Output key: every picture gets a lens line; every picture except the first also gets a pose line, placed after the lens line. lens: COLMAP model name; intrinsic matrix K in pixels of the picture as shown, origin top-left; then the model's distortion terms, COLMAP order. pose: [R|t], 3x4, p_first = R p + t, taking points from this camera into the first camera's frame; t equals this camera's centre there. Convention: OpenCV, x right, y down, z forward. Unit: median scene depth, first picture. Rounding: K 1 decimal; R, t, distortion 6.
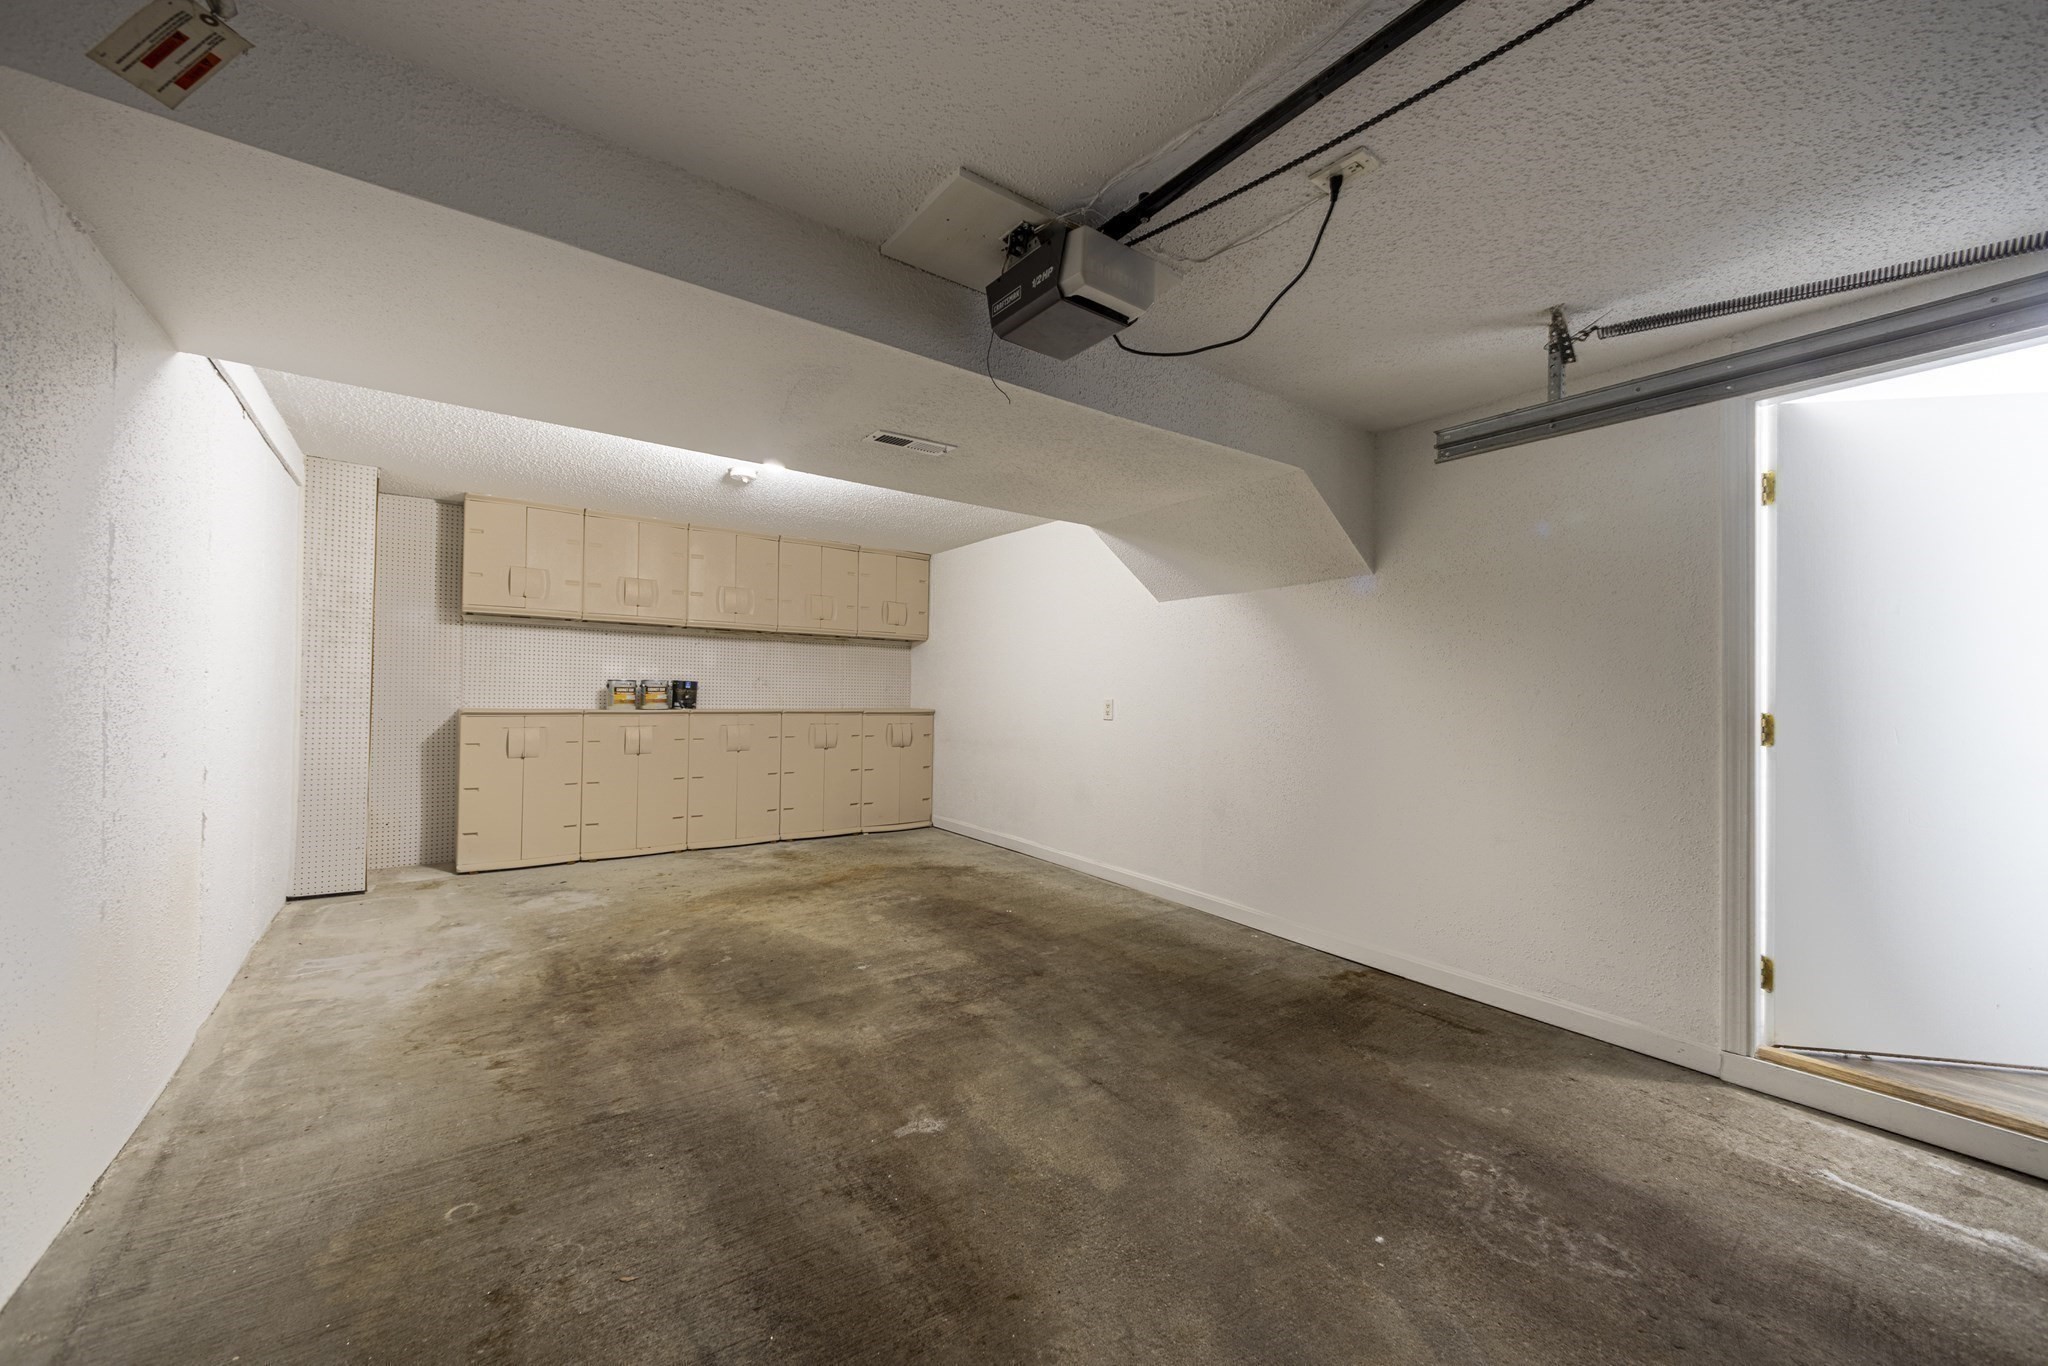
lens RADIAL K [[783.7, 0, 1024.0], [0, 783.7, 683.0], [0, 0, 1]] dist [-0.001932, -0.000390]
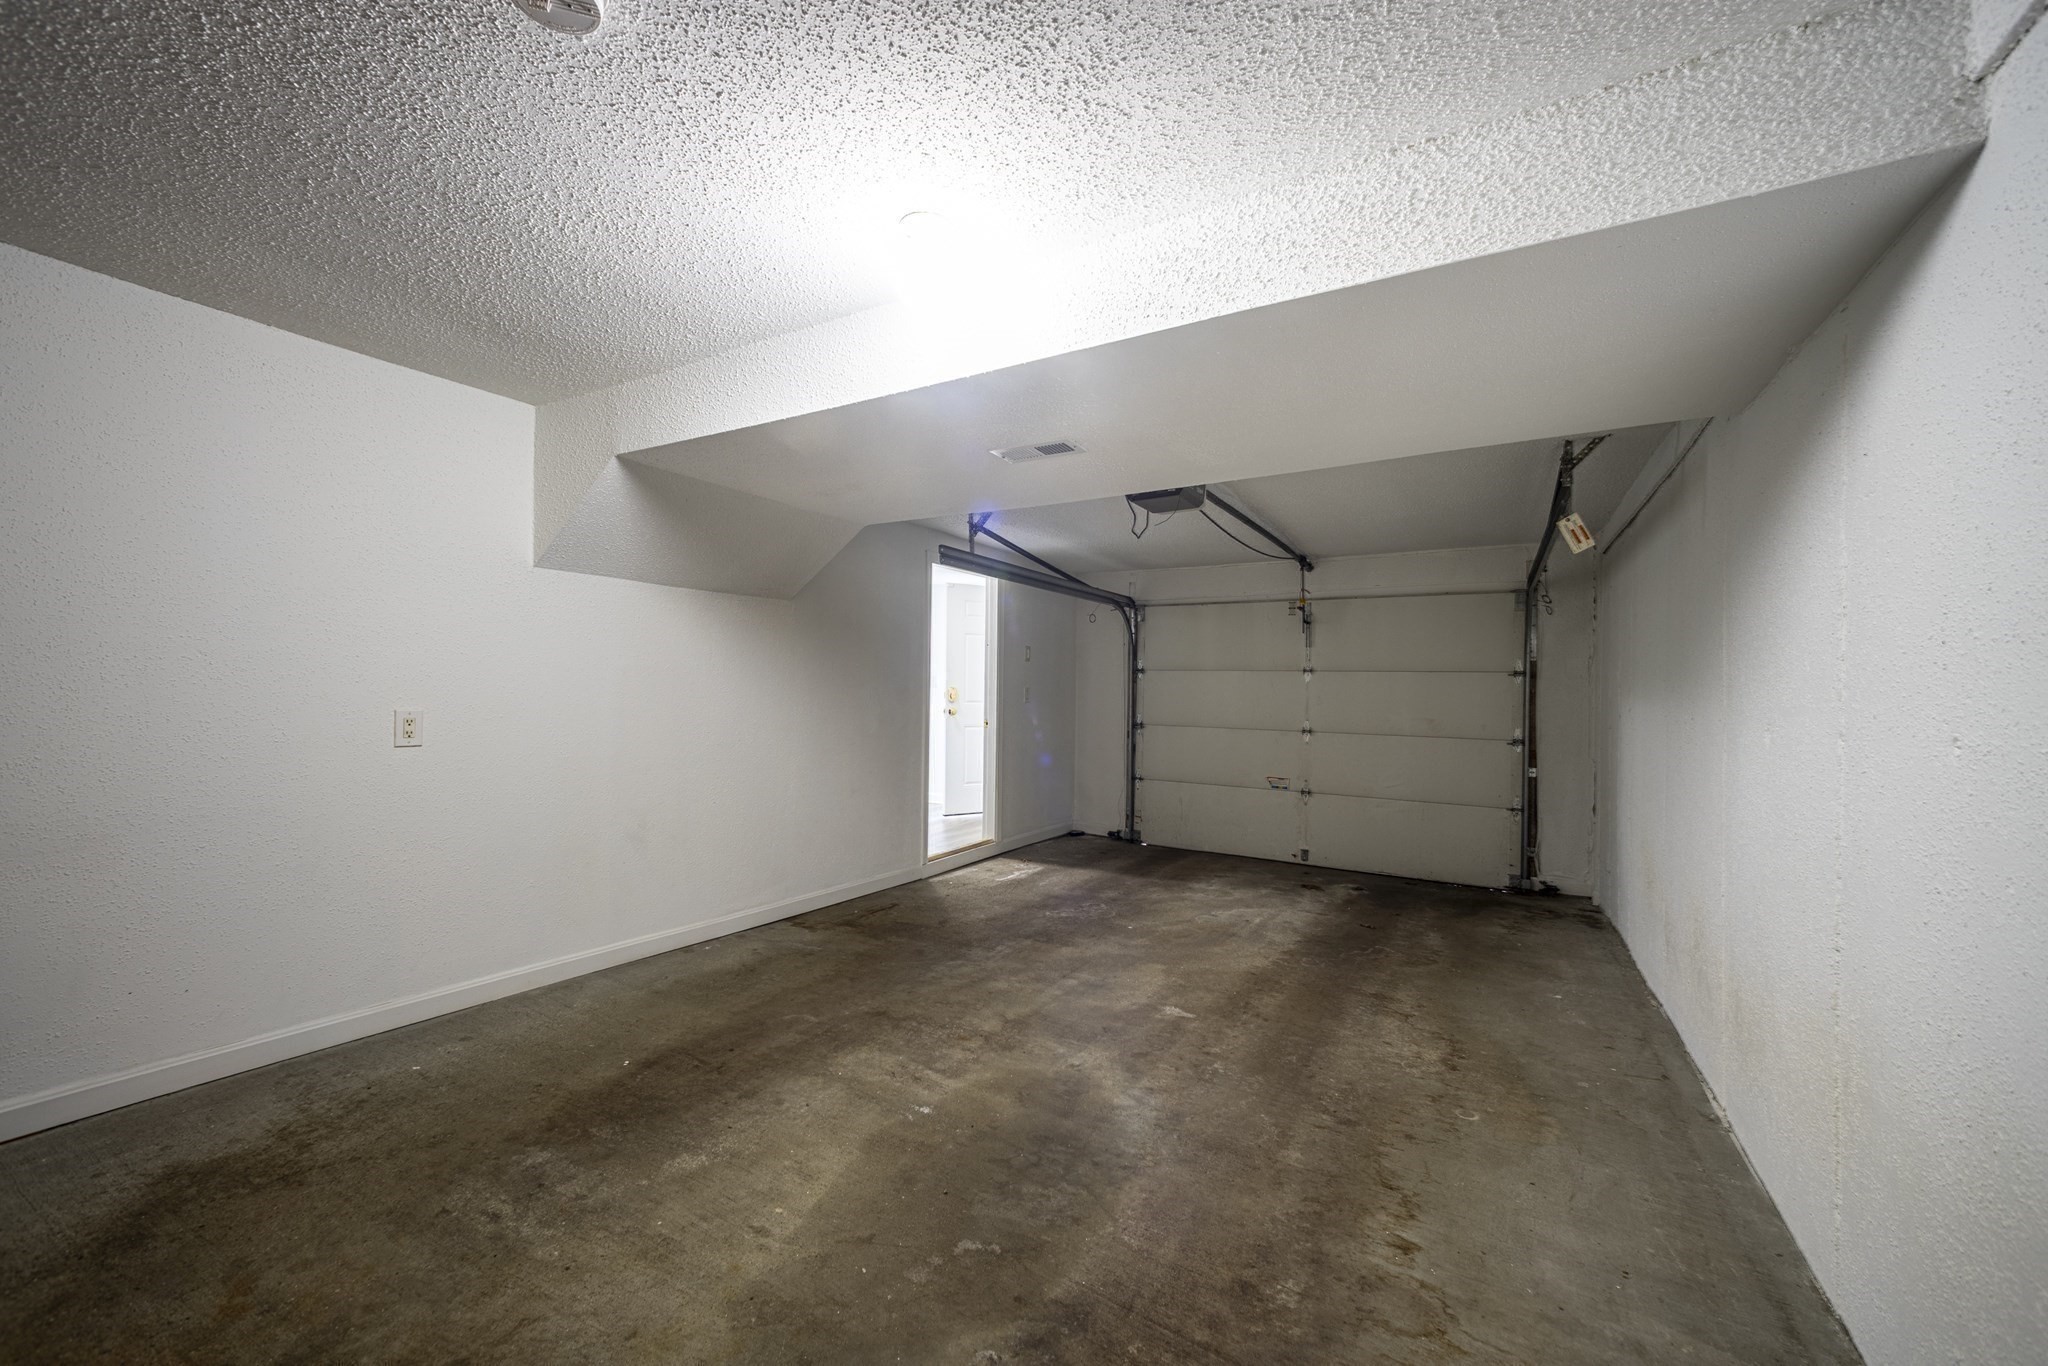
lens RADIAL K [[803.9, 0, 1034.0], [0, 803.9, 660.2], [0, 0, 1]] dist [-0.000866, -0.000024]
pose [[-0.398977, 0.010156, 0.916905, -1.087764], [-0.032454, 0.999156, -0.025189, -0.027914], [-0.916386, -0.039807, -0.398310, 1.452253]]
